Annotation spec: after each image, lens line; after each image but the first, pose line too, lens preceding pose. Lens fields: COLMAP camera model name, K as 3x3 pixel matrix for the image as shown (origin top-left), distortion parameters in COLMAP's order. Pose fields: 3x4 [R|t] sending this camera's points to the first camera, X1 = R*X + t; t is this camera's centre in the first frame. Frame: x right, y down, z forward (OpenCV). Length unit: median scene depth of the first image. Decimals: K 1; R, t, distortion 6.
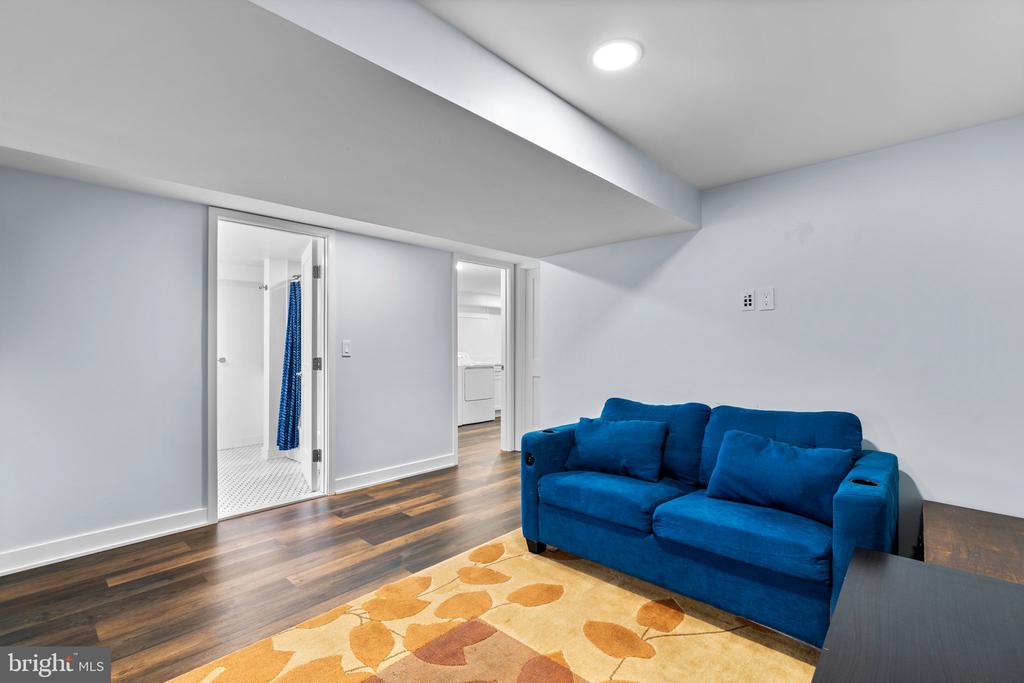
lens RADIAL K [[472.7, 0, 503.9], [0, 472.7, 349.9], [0, 0, 1]] dist [-0.013415, 0.000276]
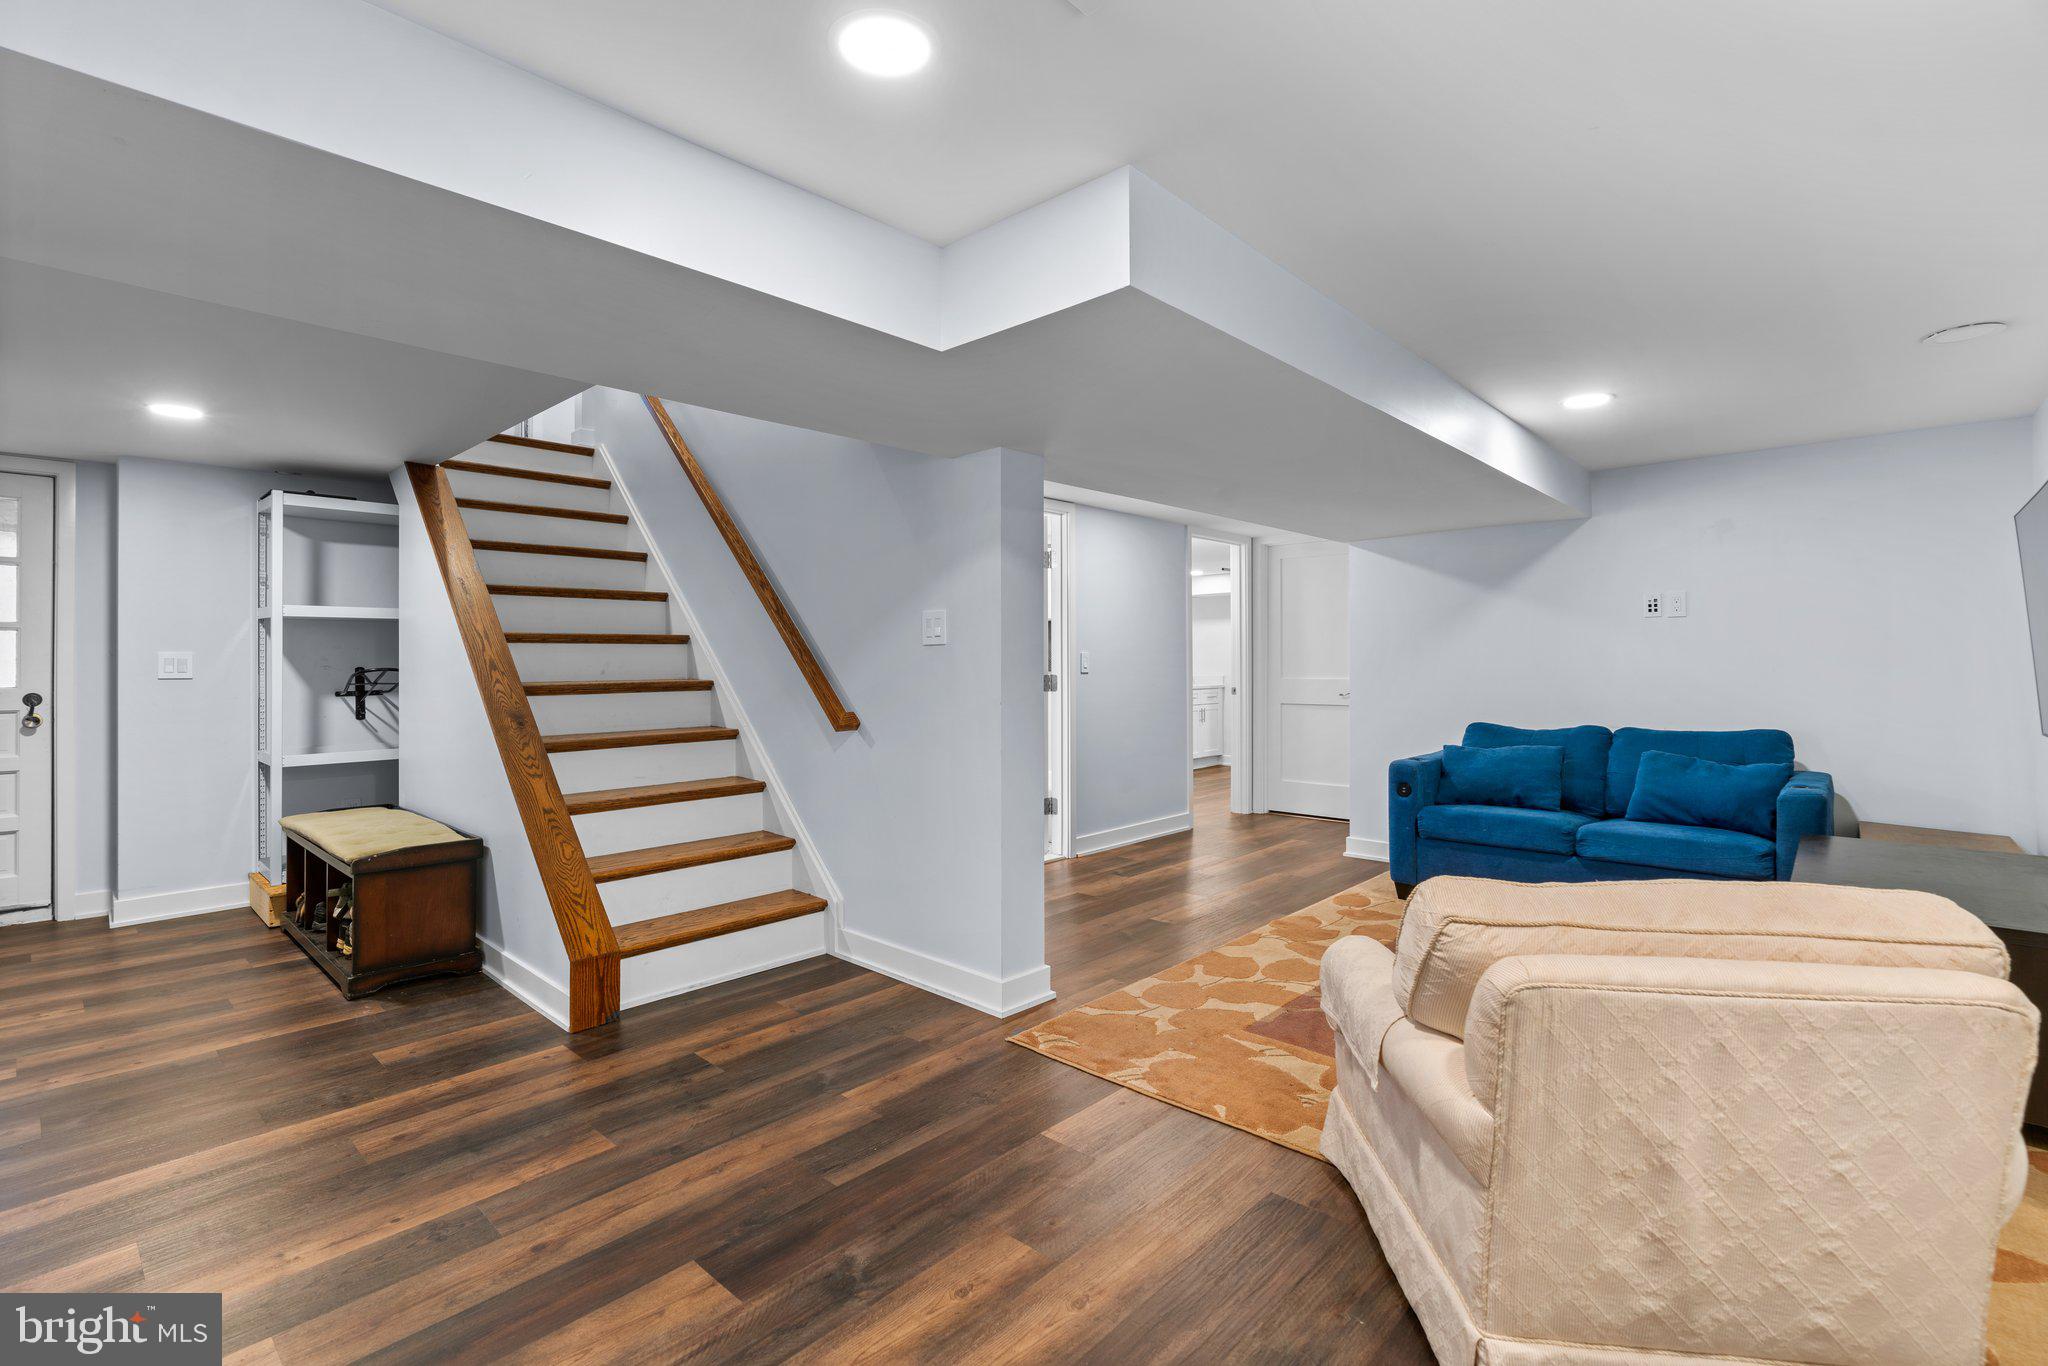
lens RADIAL K [[941.7, 0, 1025.1], [0, 941.7, 671.8], [0, 0, 1]] dist [-0.005014, -0.000195]
pose [[0.999946, -0.000422, 0.010337, -0.660651], [0.000371, 0.999987, 0.005015, 0.006743], [-0.010339, -0.005011, 0.999934, -0.717197]]
